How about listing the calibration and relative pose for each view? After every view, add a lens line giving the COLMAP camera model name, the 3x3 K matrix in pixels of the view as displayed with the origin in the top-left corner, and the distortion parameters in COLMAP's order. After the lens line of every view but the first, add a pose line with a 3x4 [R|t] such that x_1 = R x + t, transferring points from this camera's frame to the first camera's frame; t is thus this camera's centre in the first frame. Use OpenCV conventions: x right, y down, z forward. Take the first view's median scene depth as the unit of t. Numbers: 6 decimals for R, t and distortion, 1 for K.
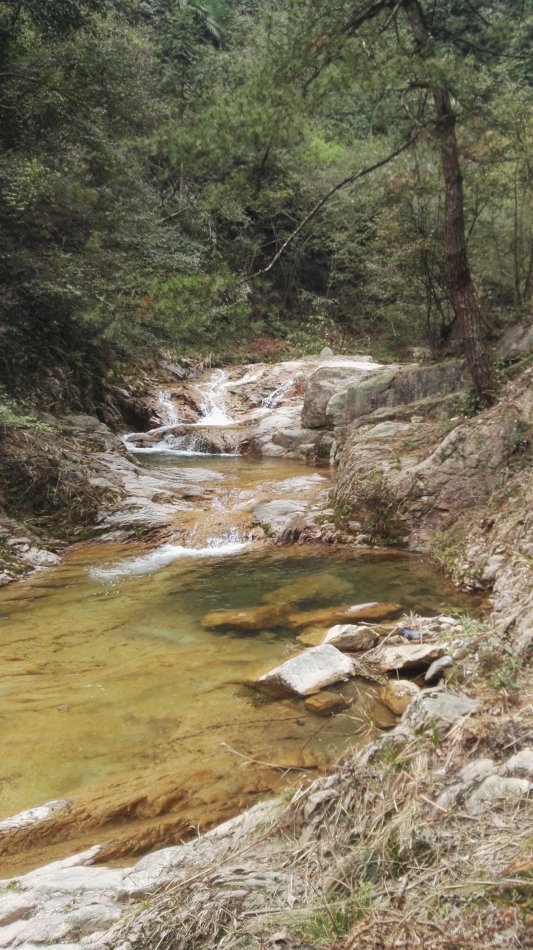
lens RADIAL K [[746.1, 0, 269.3], [0, 746.1, 481.1], [0, 0, 1]] dist [0.066681, -0.129405]
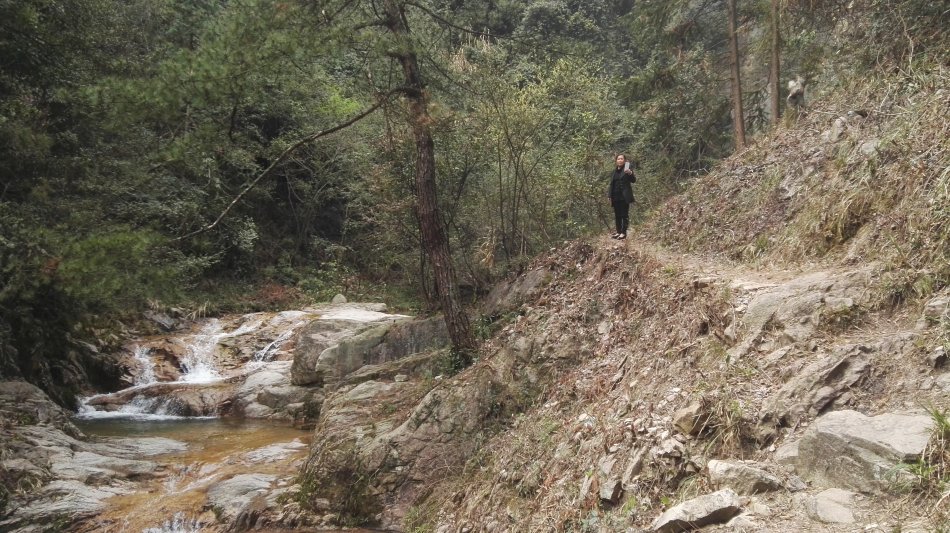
lens RADIAL K [[746.1, 0, 479.6], [0, 746.1, 267.5], [0, 0, 1]] dist [0.066681, -0.129405]
pose [[0.978574, 0.009366, 0.205683, 0.093874], [0.031421, 0.980471, -0.194138, -0.031120], [-0.203485, 0.196441, 0.959169, 0.037639]]
